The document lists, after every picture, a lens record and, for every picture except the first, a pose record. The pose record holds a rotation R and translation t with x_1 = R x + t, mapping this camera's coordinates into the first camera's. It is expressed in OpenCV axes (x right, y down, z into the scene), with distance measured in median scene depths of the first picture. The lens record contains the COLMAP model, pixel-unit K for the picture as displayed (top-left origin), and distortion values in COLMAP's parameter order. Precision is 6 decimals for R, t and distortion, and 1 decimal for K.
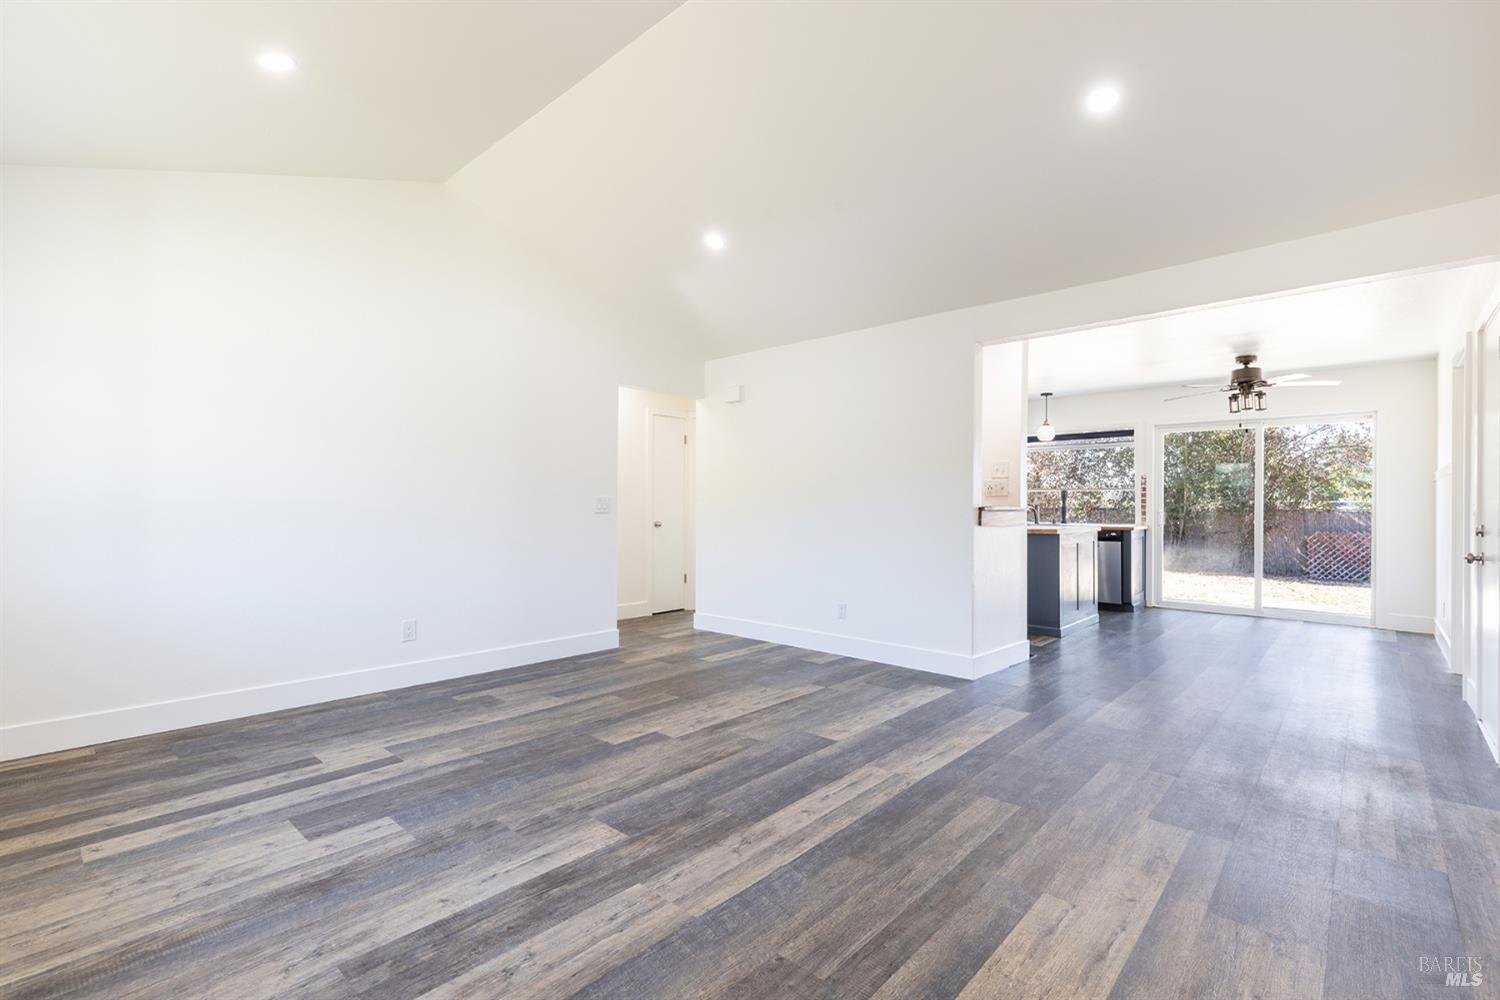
lens RADIAL K [[675.6, 0, 755.9], [0, 675.6, 499.1], [0, 0, 1]] dist [0.008559, -0.001022]
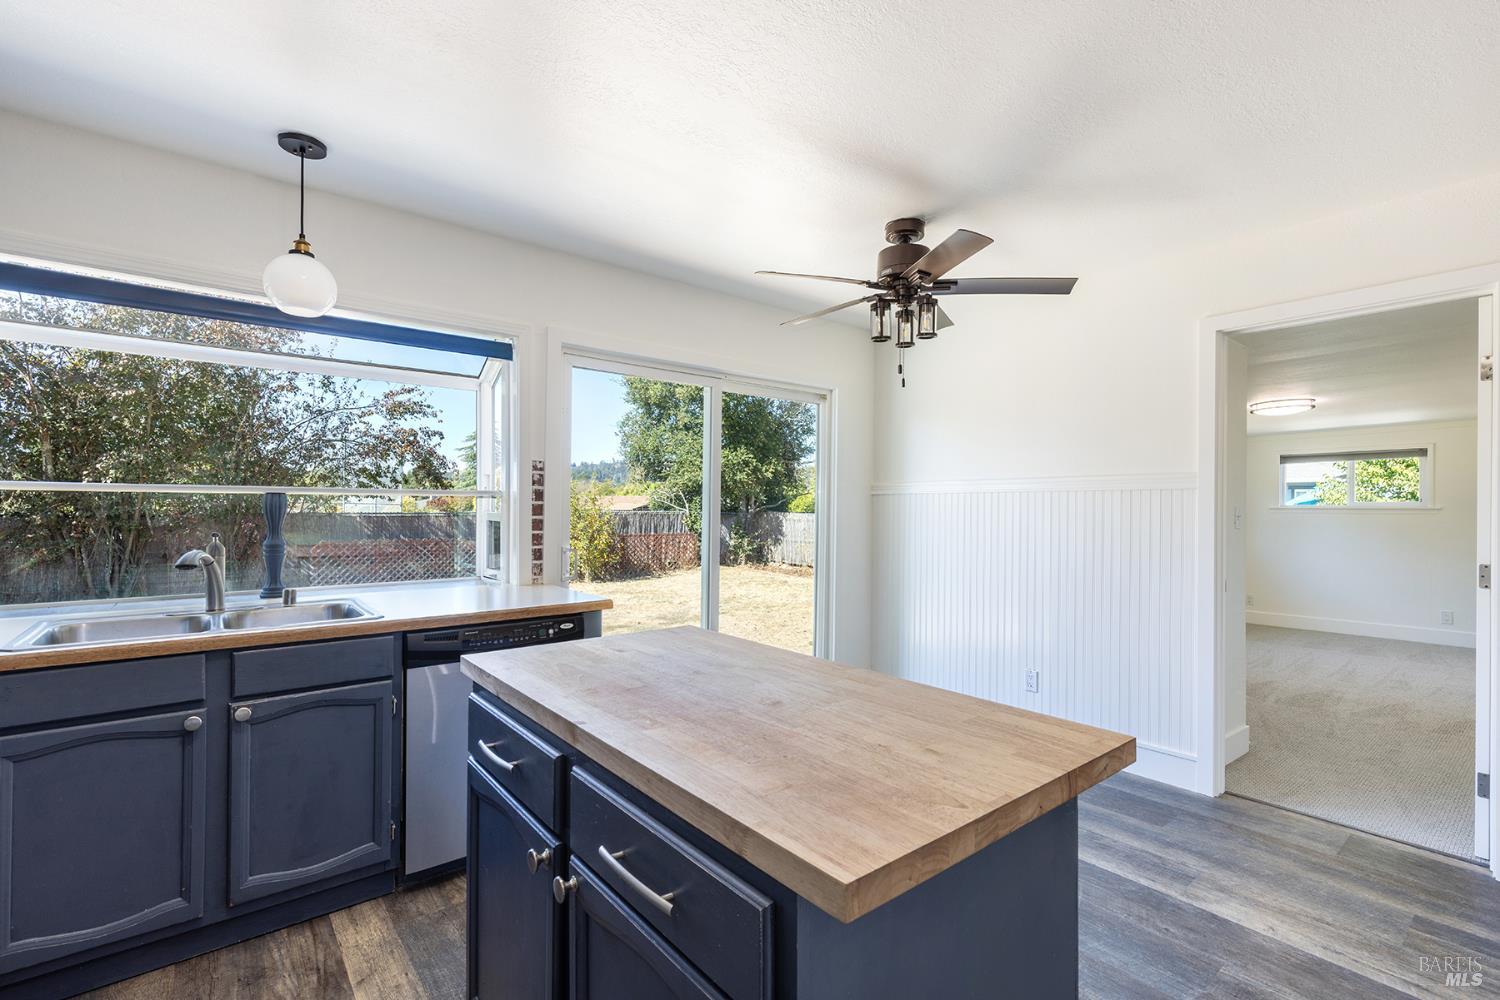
lens RADIAL K [[675.6, 0, 754.0], [0, 675.6, 501.0], [0, 0, 1]] dist [0.008559, -0.001022]
pose [[0.143825, 0.003960, 0.989595, 0.089860], [-0.015110, 0.999884, -0.001805, -0.006107], [-0.989488, -0.014693, 0.143868, 0.381088]]
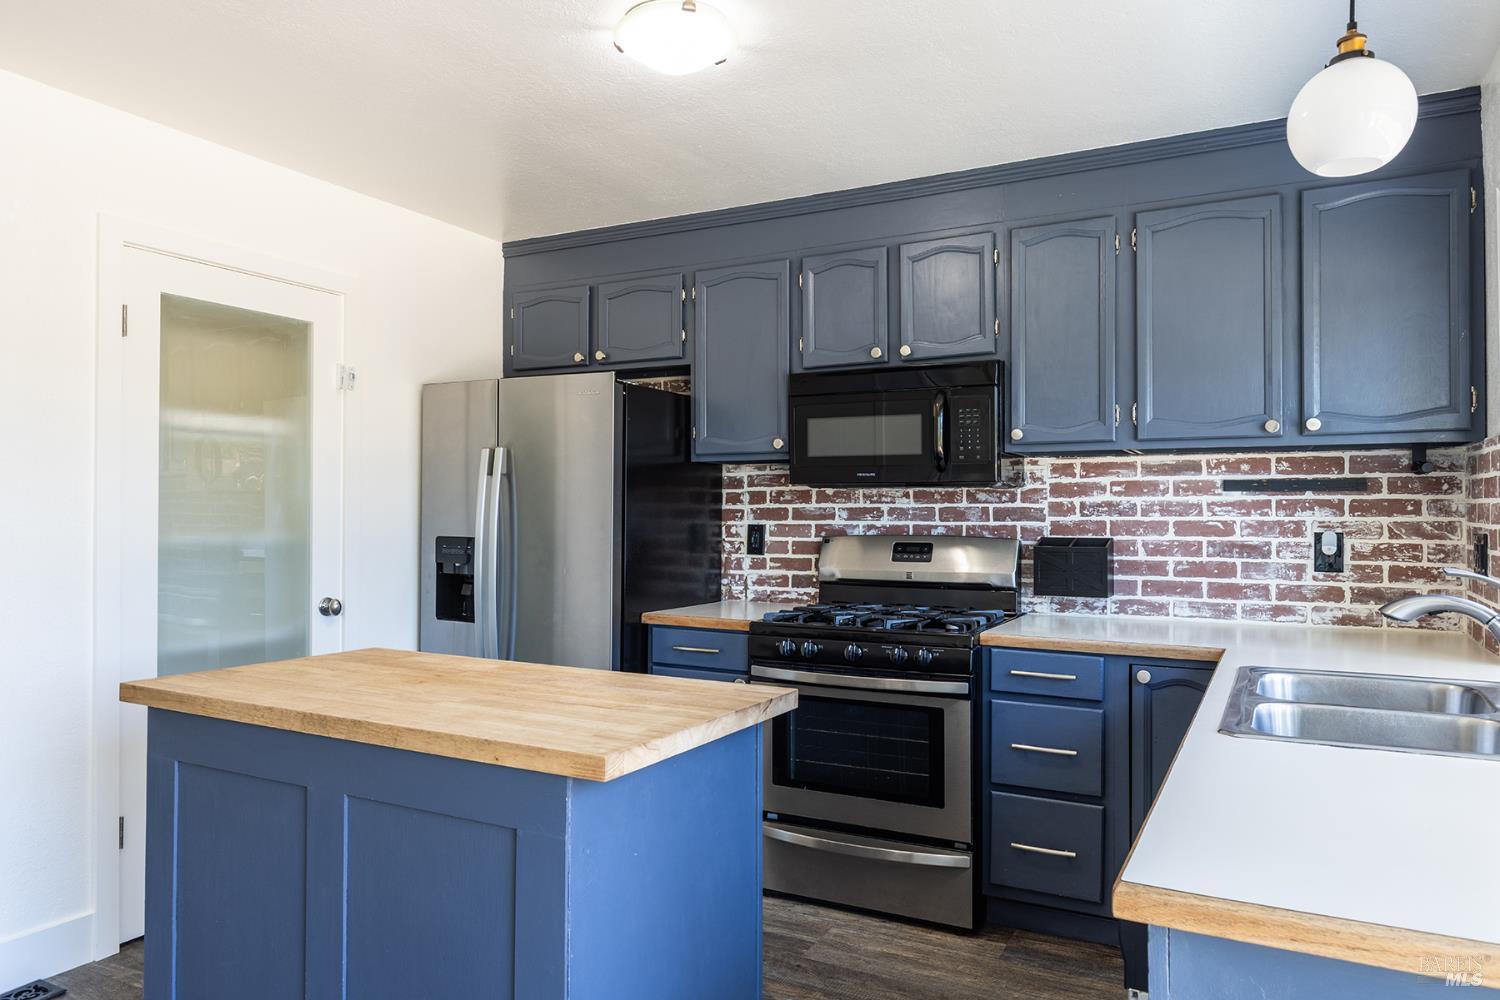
lens RADIAL K [[983.3, 0, 756.5], [0, 983.3, 504.5], [0, 0, 1]] dist [0.001065, -0.002900]
pose [[0.246332, -0.009252, -0.969141, 0.297335], [0.005853, 0.999950, -0.008059, -0.005325], [0.969168, -0.003688, 0.246374, 0.401734]]
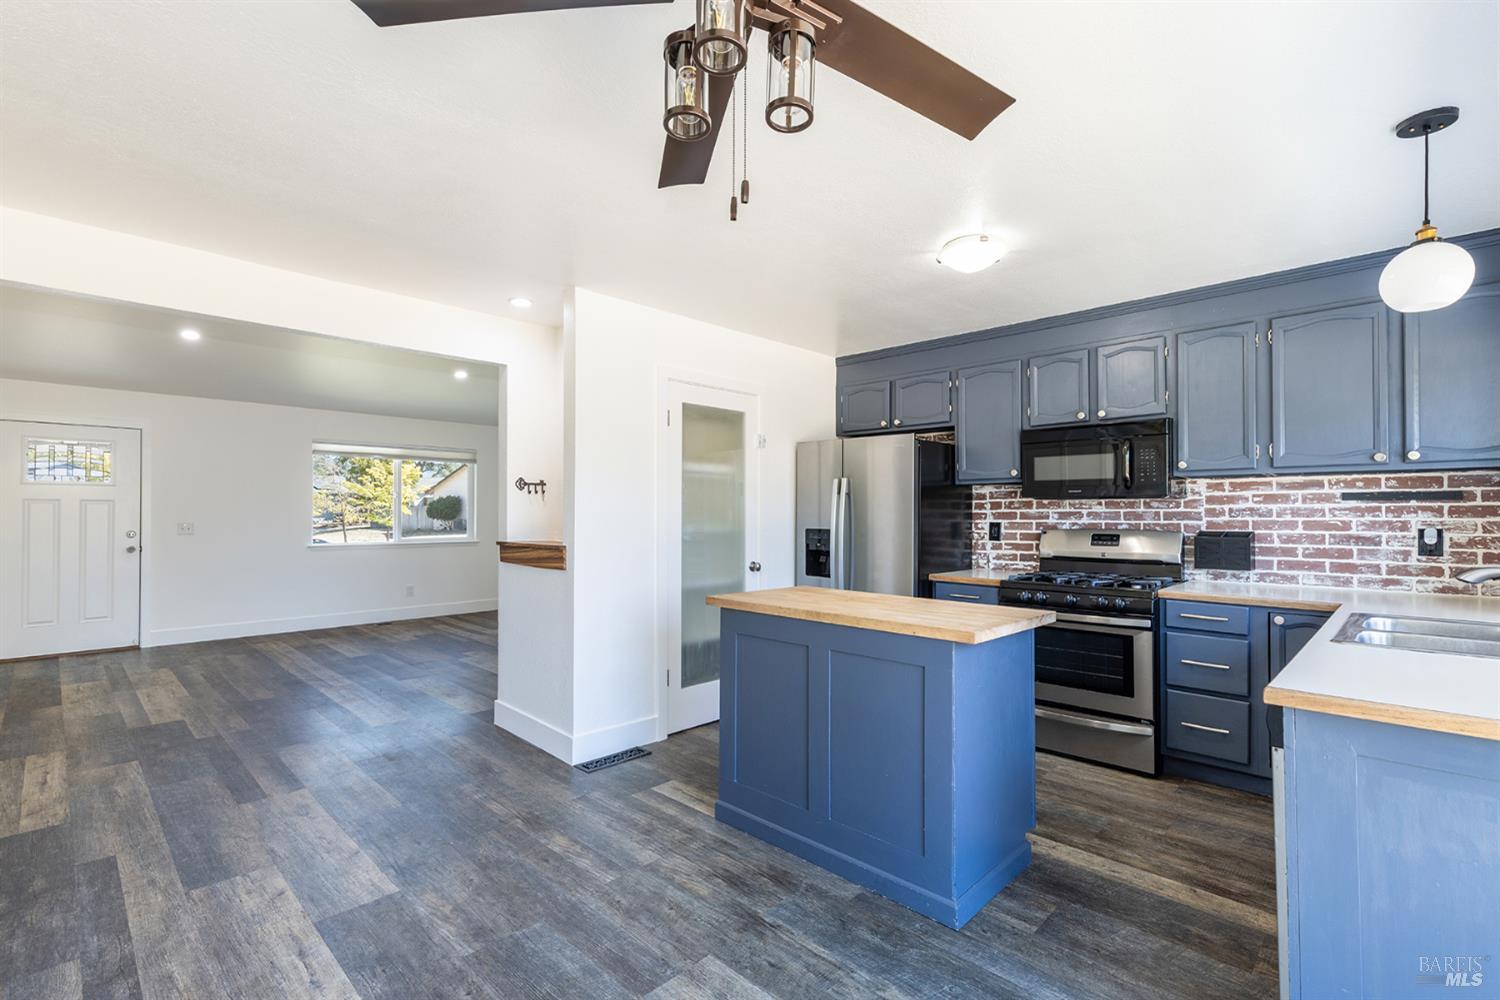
lens RADIAL K [[675.6, 0, 755.2], [0, 675.6, 507.2], [0, 0, 1]] dist [0.008559, -0.001022]
pose [[-0.031938, -0.012709, -0.999409, 0.336402], [0.006676, 0.999894, -0.012928, -0.005575], [0.999468, -0.007085, -0.031849, 0.373424]]
